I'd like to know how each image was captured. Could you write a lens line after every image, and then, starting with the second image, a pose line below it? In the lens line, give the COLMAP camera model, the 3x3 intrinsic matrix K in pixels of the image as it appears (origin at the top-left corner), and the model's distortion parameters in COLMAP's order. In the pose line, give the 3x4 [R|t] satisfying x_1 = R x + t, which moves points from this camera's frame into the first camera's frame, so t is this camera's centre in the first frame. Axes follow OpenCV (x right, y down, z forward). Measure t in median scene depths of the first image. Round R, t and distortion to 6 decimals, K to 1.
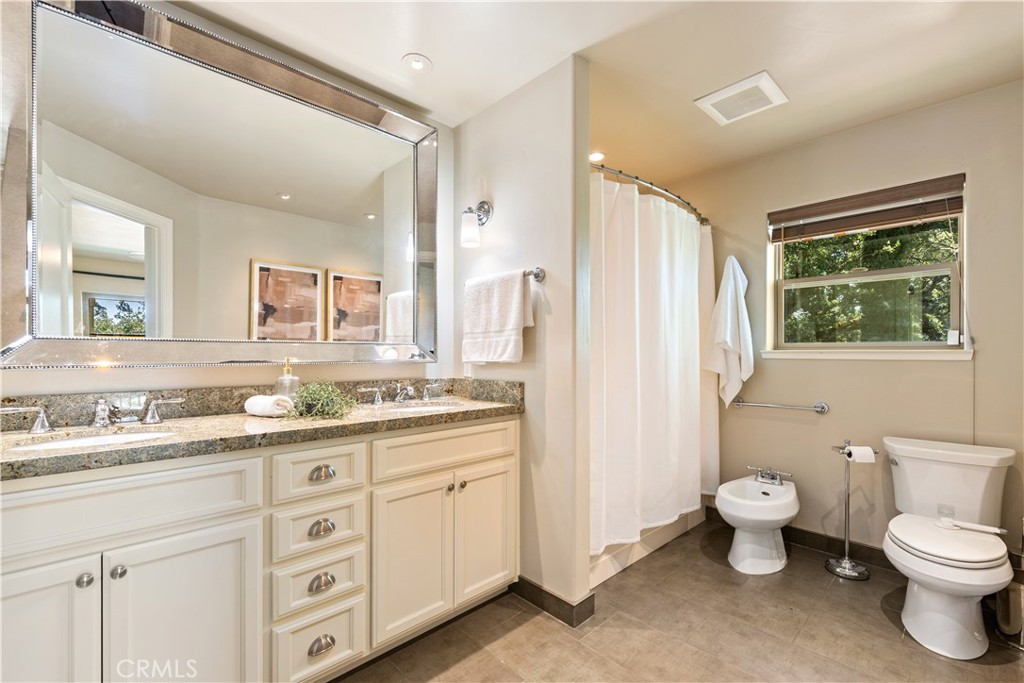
lens RADIAL K [[439.6, 0, 513.4], [0, 439.6, 357.0], [0, 0, 1]] dist [-0.001790, -0.001004]
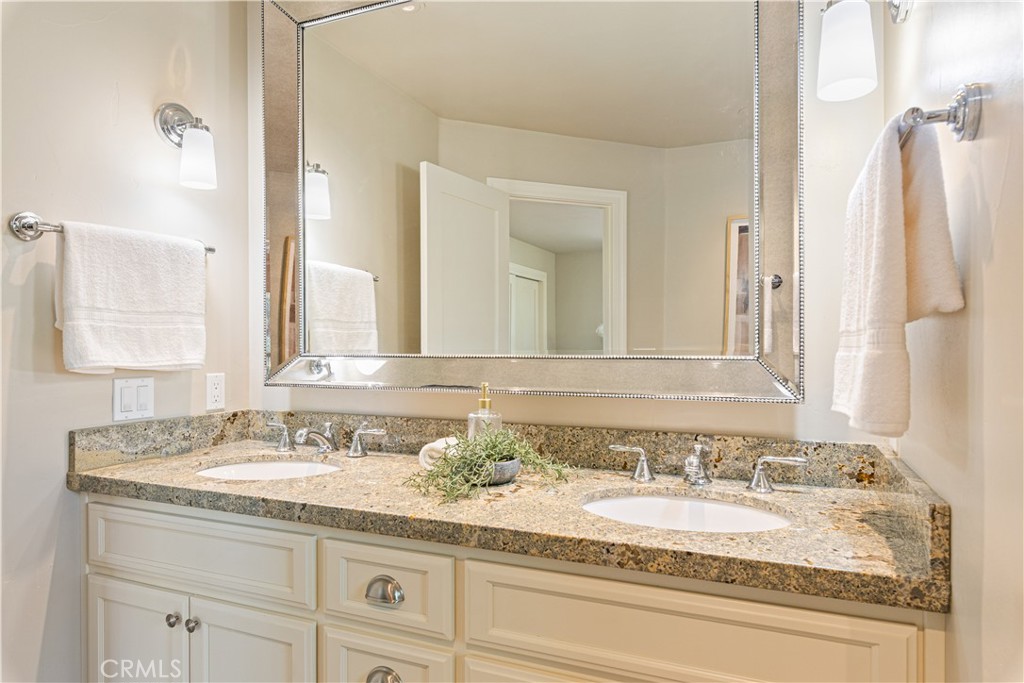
lens RADIAL K [[618.7, 0, 512.8], [0, 618.7, 344.6], [0, 0, 1]] dist [-0.004609, -0.000201]
pose [[0.393453, -0.000159, -0.919345, 0.155959], [-0.002797, 0.999995, -0.001369, -0.025243], [0.919340, 0.003110, 0.393451, 0.327178]]
